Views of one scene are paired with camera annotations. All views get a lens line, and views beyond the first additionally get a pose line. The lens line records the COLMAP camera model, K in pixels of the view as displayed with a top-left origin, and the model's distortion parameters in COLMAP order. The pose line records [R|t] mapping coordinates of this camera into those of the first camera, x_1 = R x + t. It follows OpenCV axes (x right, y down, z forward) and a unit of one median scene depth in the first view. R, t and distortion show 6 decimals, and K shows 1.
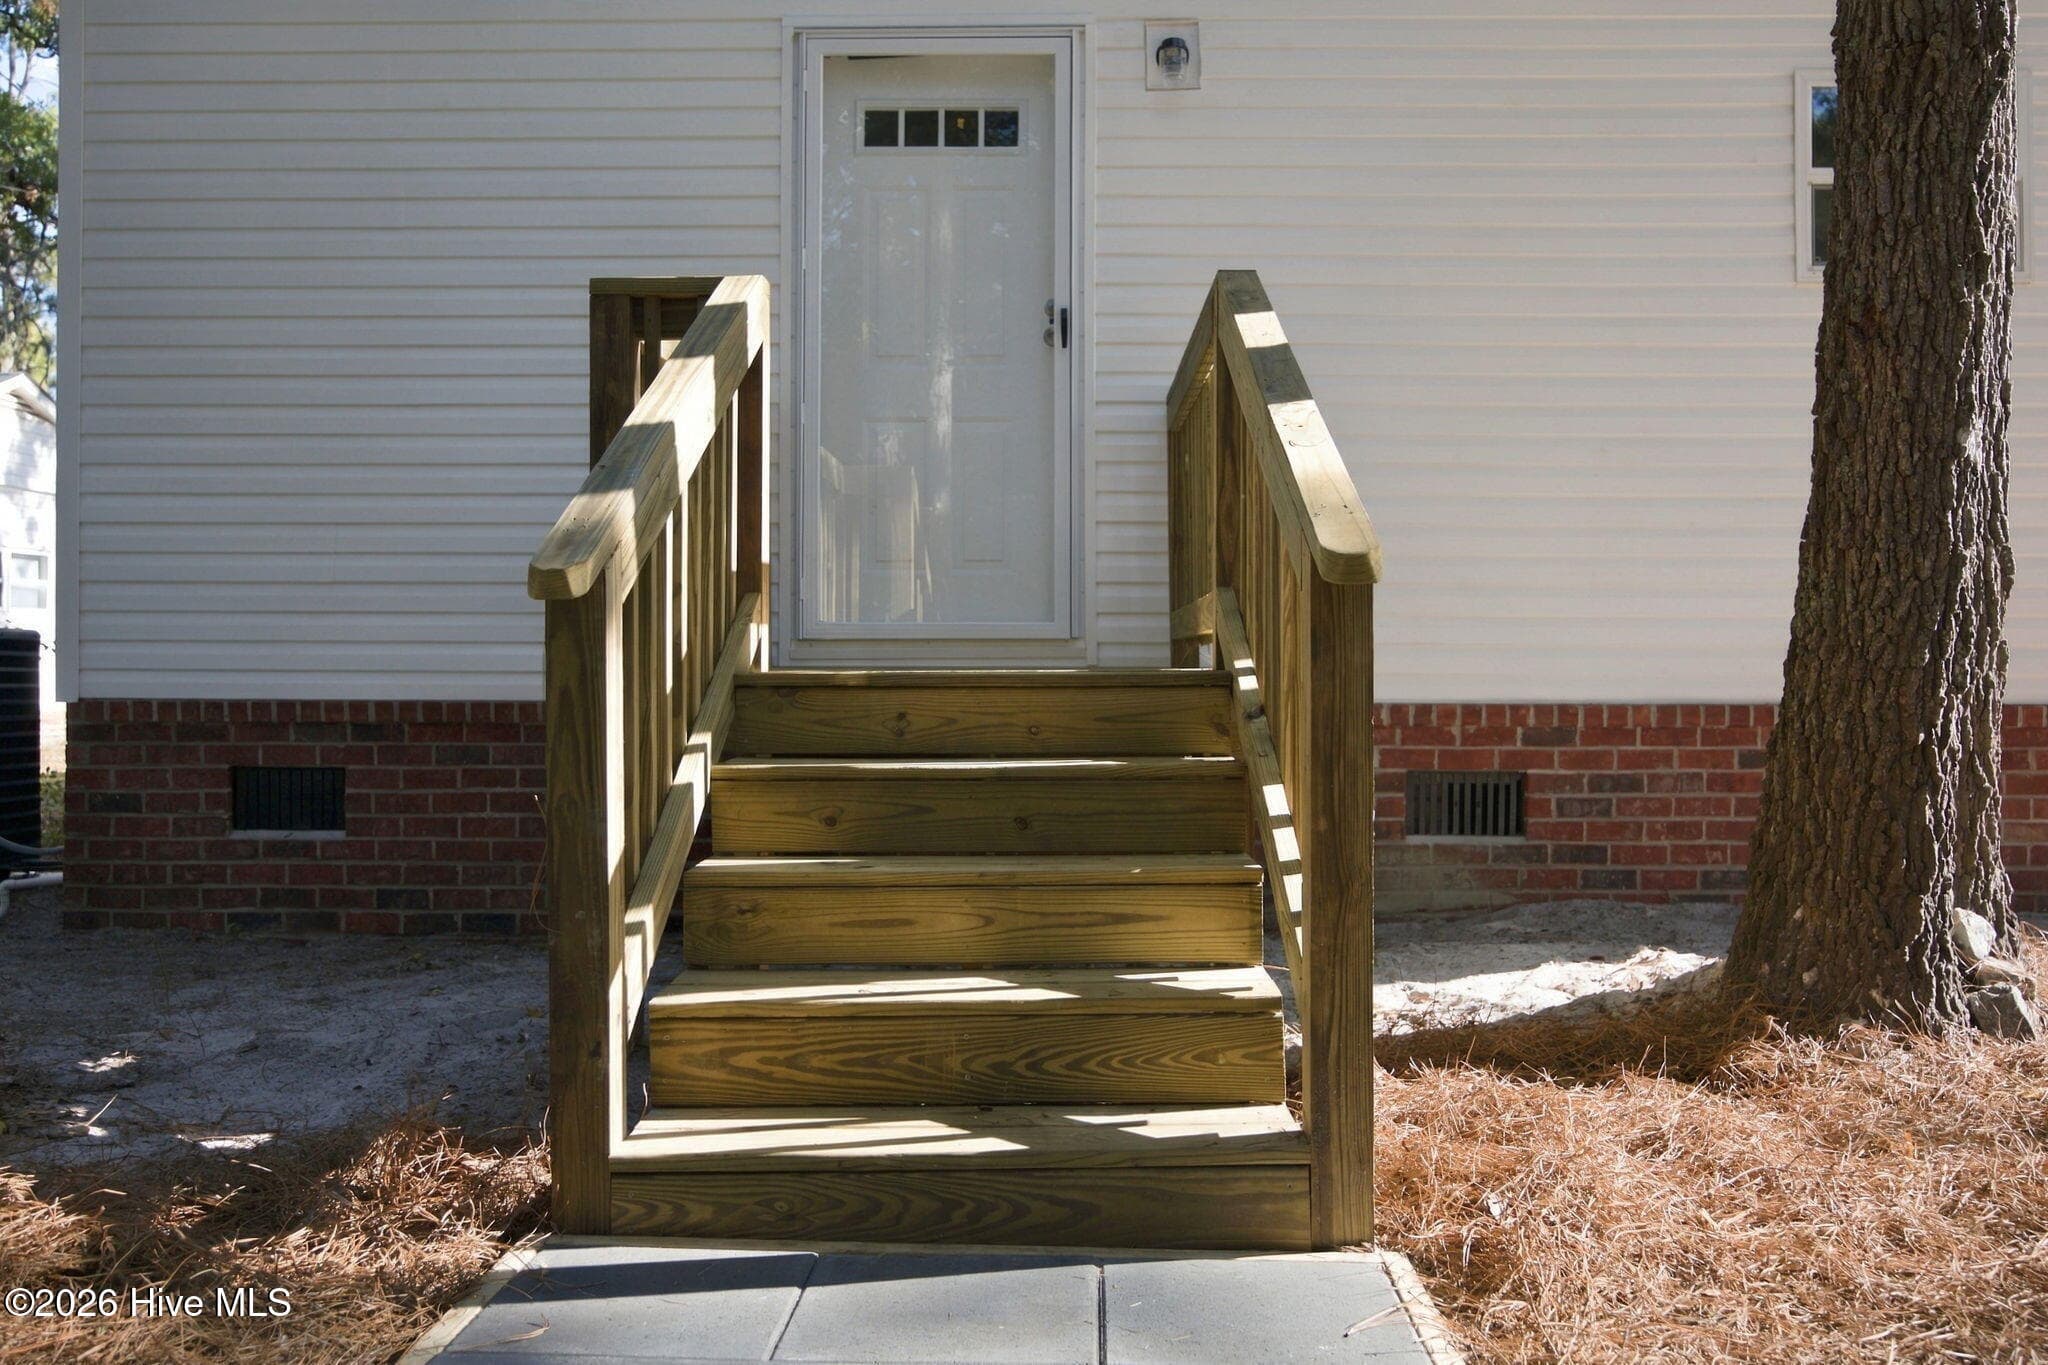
lens RADIAL K [[1791.0, 0, 1024.0], [0, 1791.0, 682.5], [0, 0, 1]] dist [-0.072995, 0.195630]
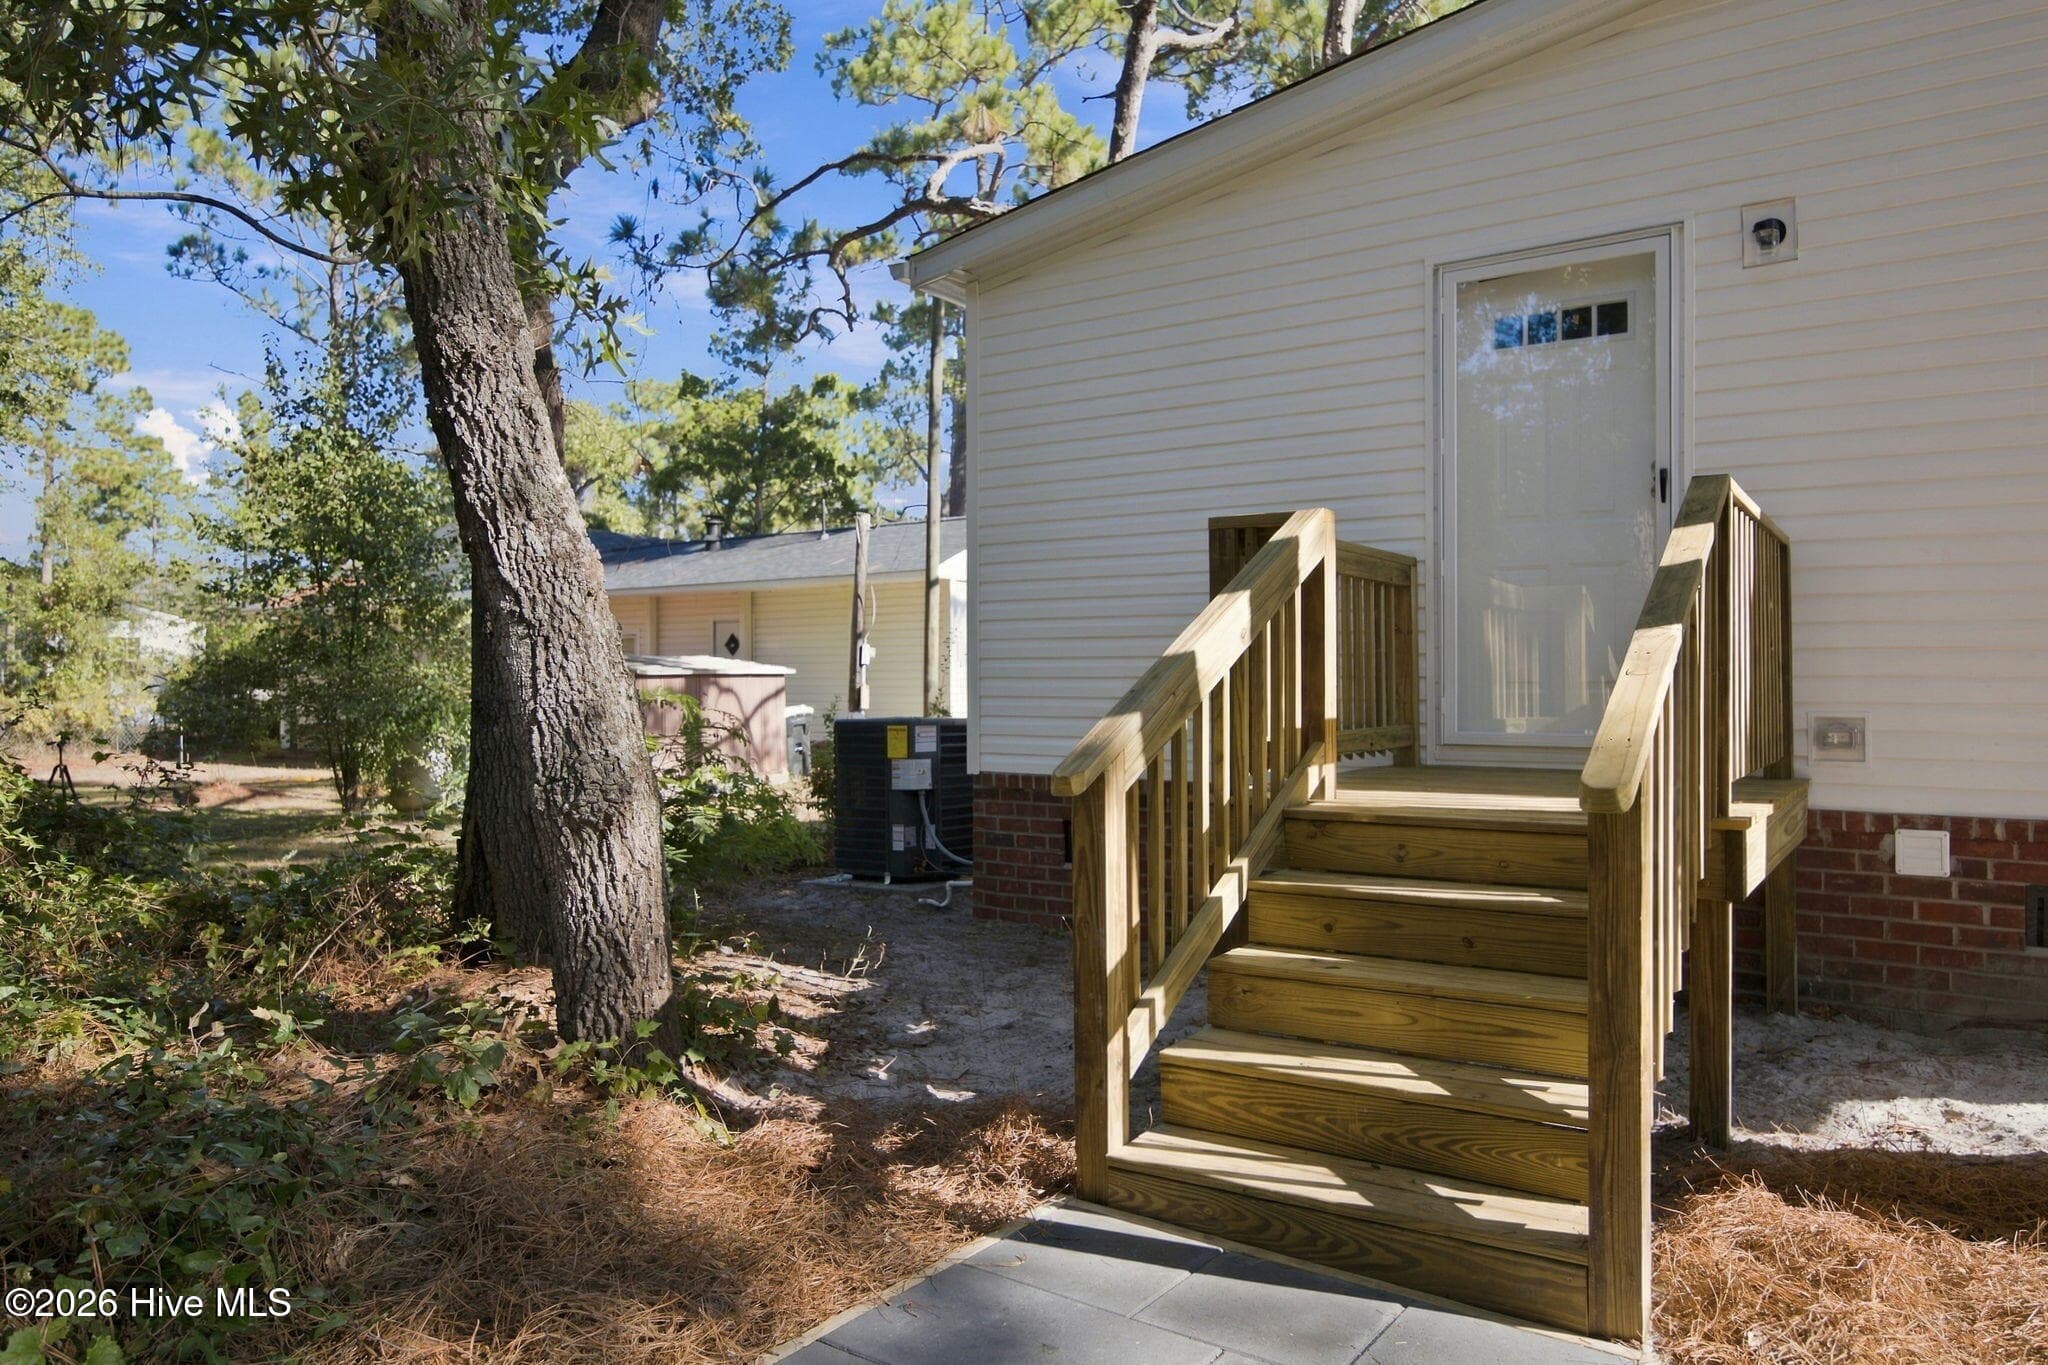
lens RADIAL K [[1491.1, 0, 1024.0], [0, 1491.1, 682.5], [0, 0, 1]] dist [0.005988, 0.004193]
pose [[0.816595, 0.006410, -0.577176, 0.383743], [0.006541, 0.999771, 0.020358, -0.143562], [0.577174, -0.020400, 0.816366, -0.070676]]
